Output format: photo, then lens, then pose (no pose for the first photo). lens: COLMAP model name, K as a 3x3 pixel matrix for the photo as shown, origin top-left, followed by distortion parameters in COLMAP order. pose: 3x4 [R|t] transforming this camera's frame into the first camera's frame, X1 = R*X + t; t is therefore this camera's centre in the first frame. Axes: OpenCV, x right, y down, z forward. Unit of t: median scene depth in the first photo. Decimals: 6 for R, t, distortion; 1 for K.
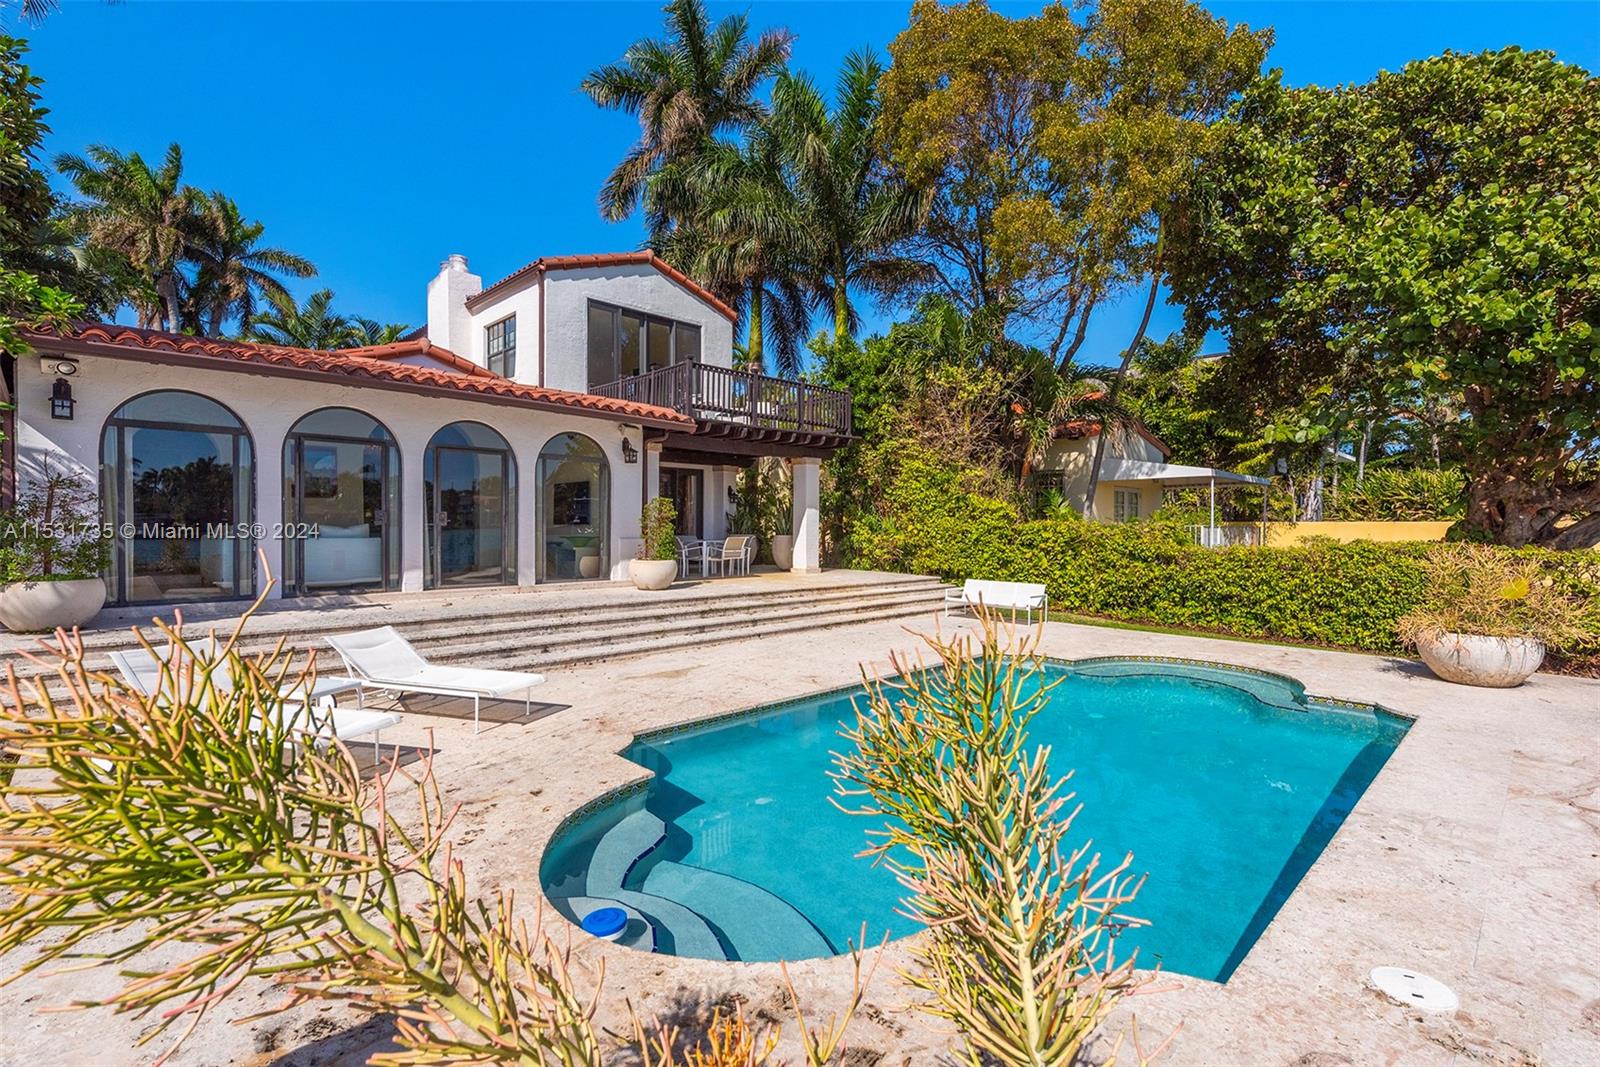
lens RADIAL K [[710.6, 0, 796.4], [0, 710.6, 533.3], [0, 0, 1]] dist [0.008266, -0.000178]
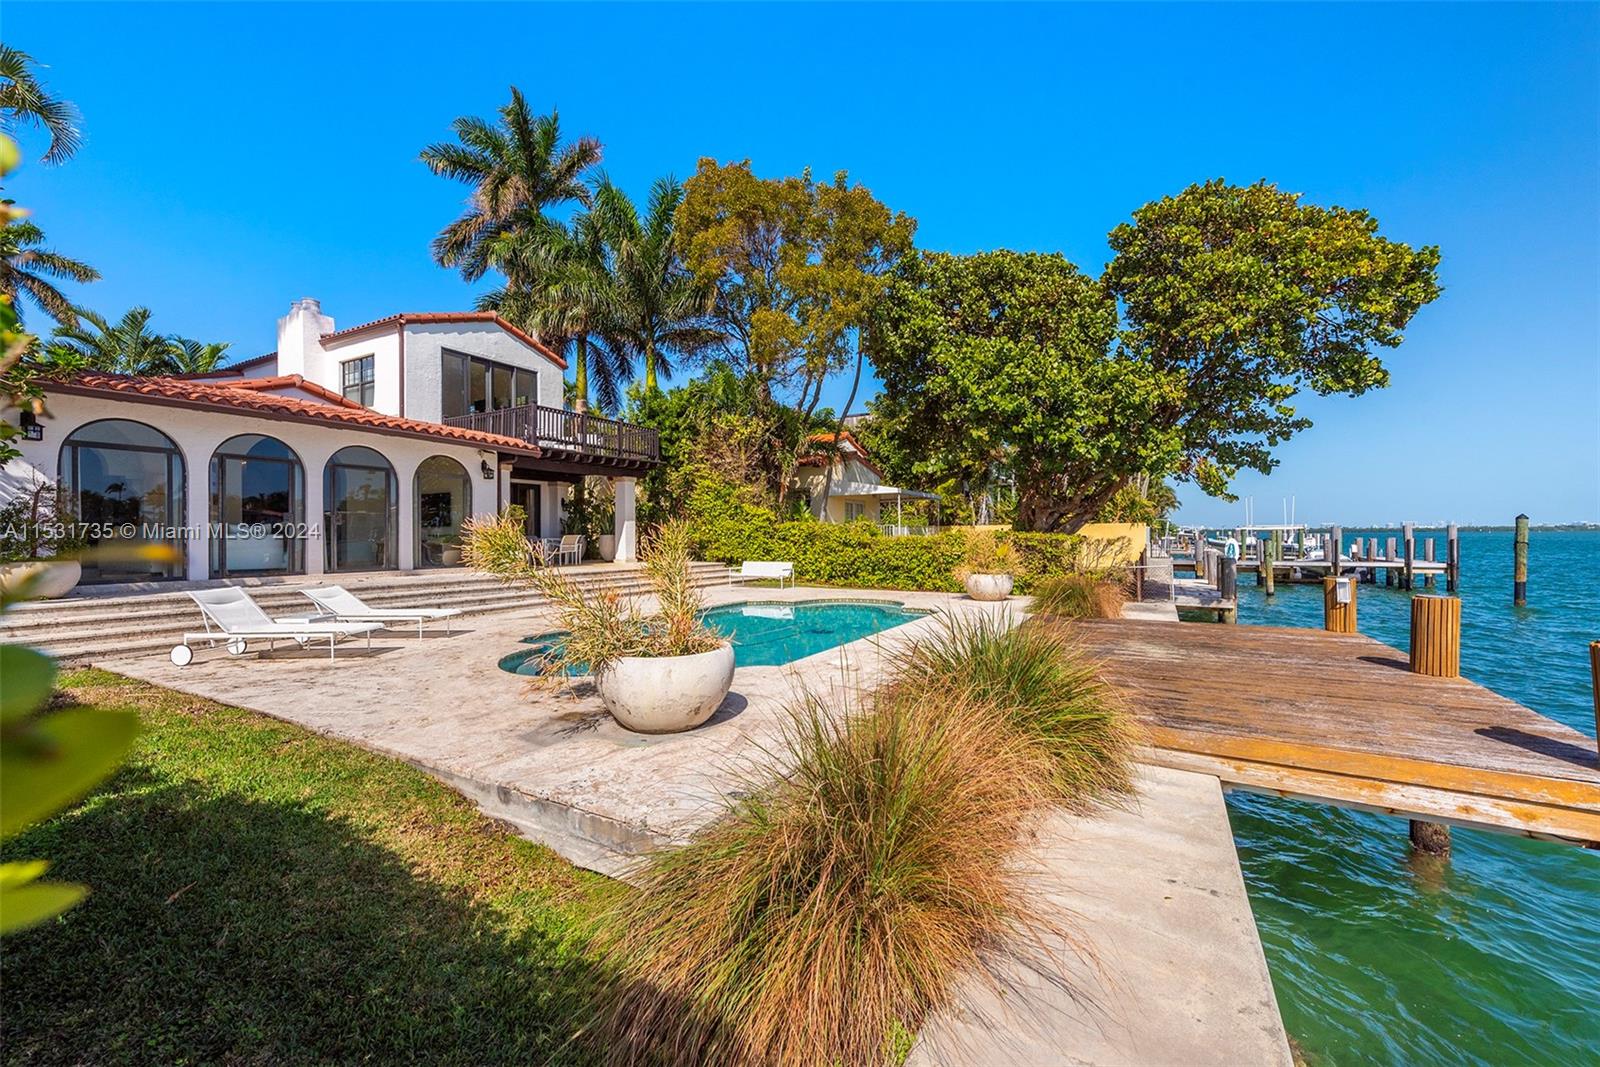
lens RADIAL K [[634.0, 0, 804.9], [0, 634.0, 534.2], [0, 0, 1]] dist [0.003984, -0.000392]
pose [[0.958310, -0.010961, 0.285521, -0.003685], [0.015453, 0.999790, -0.013484, 0.024338], [-0.285313, 0.017334, 0.958278, -0.253866]]
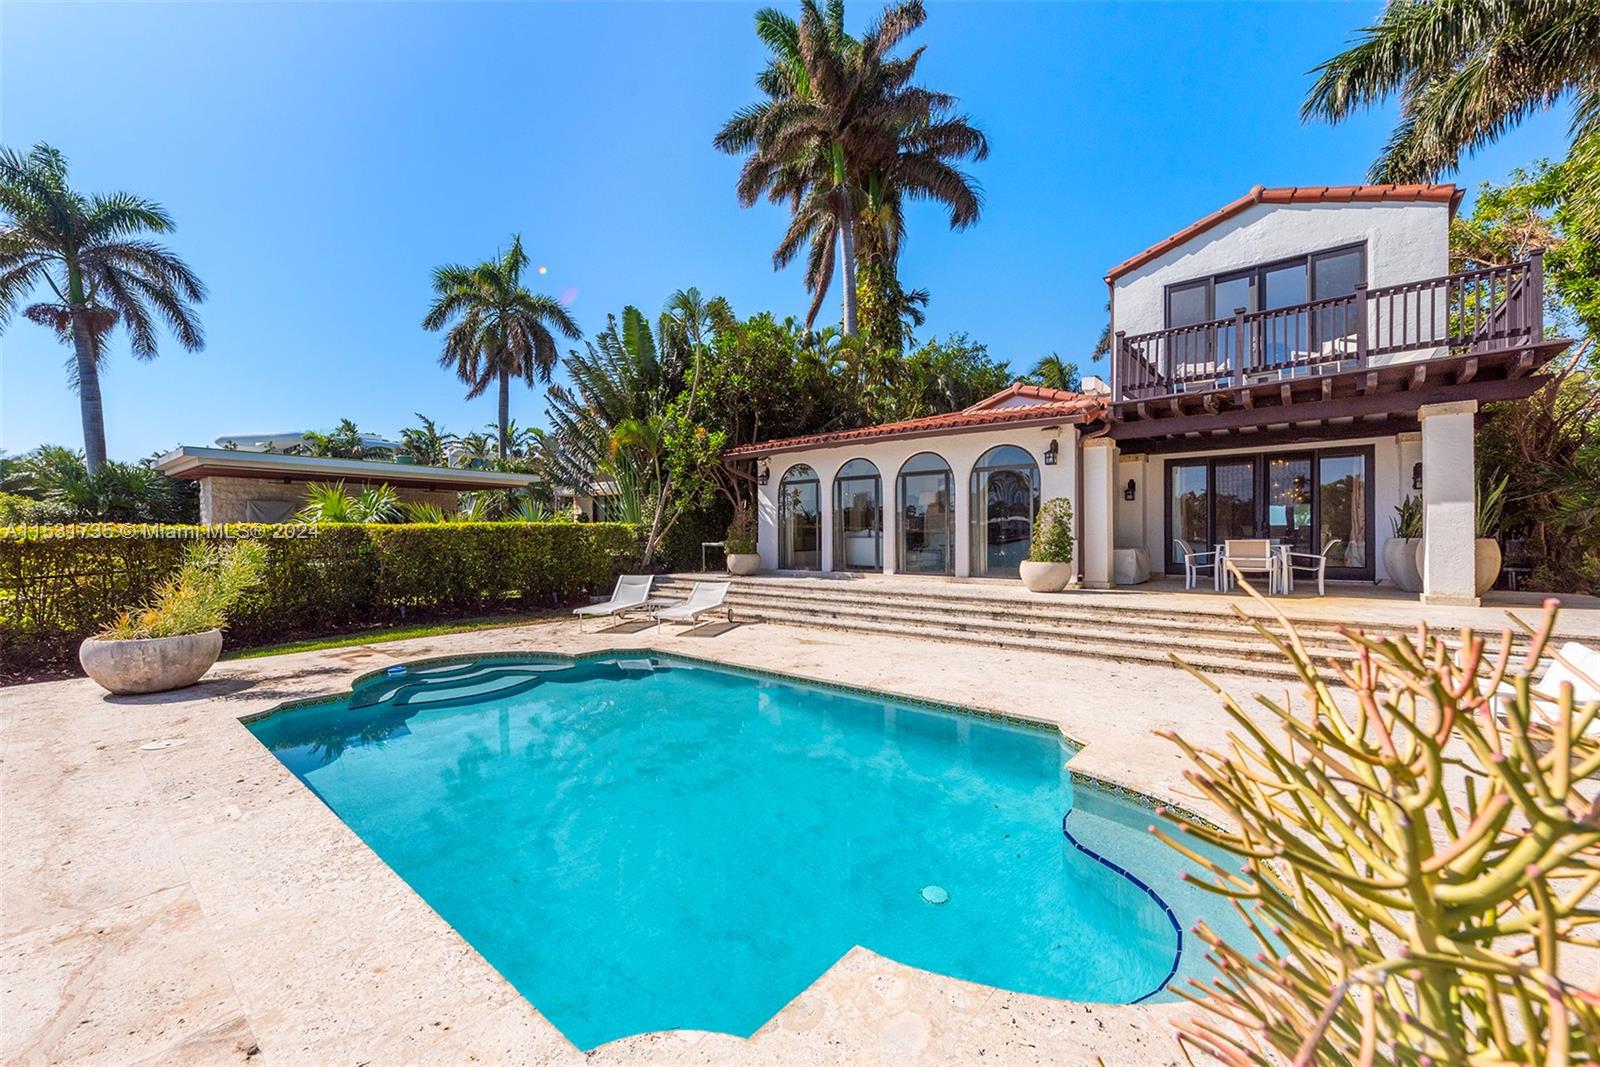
lens RADIAL K [[634.0, 0, 804.9], [0, 634.0, 534.2], [0, 0, 1]] dist [0.003984, -0.000392]
pose [[0.106099, -0.006502, -0.994334, 0.497401], [-0.006426, 0.999953, -0.007224, 0.006494], [0.994335, 0.007156, 0.106052, 0.453600]]
